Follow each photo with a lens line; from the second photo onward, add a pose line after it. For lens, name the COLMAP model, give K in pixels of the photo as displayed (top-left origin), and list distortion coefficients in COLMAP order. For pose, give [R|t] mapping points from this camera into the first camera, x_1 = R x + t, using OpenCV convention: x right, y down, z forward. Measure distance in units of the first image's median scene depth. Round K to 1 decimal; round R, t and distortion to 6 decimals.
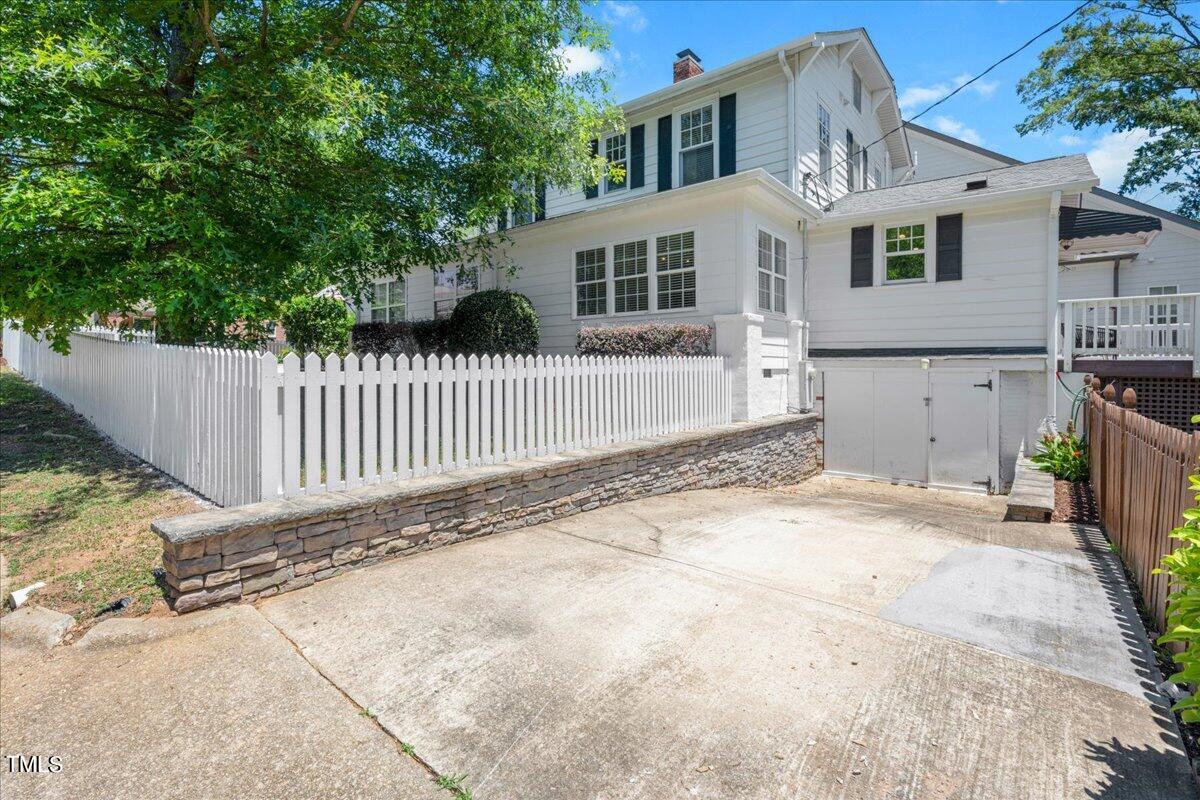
lens RADIAL K [[542.9, 0, 603.2], [0, 542.9, 369.3], [0, 0, 1]] dist [-0.002028, -0.000368]
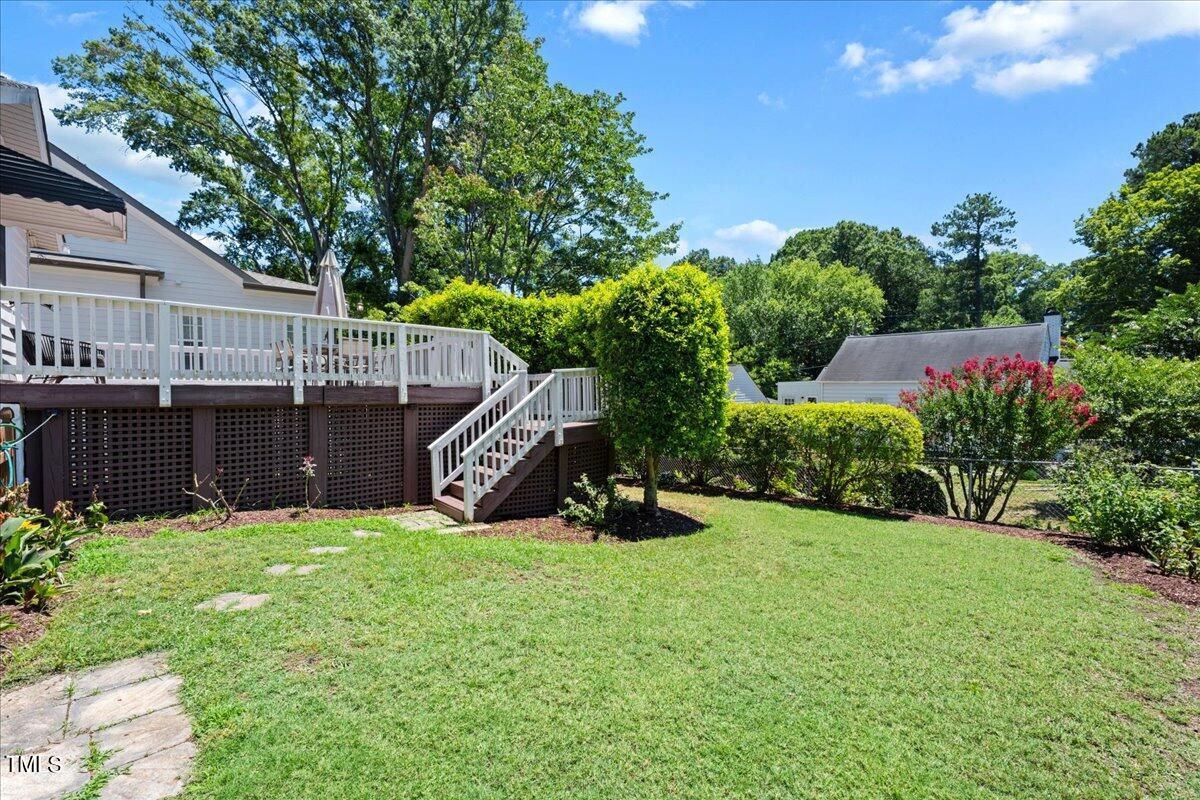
lens RADIAL K [[505.0, 0, 603.0], [0, 505.0, 398.3], [0, 0, 1]] dist [-0.000309, -0.000044]
pose [[0.127554, -0.023344, 0.991557, 0.195233], [0.009887, 0.999703, 0.022264, -0.003137], [-0.991782, 0.006964, 0.127747, 0.116322]]
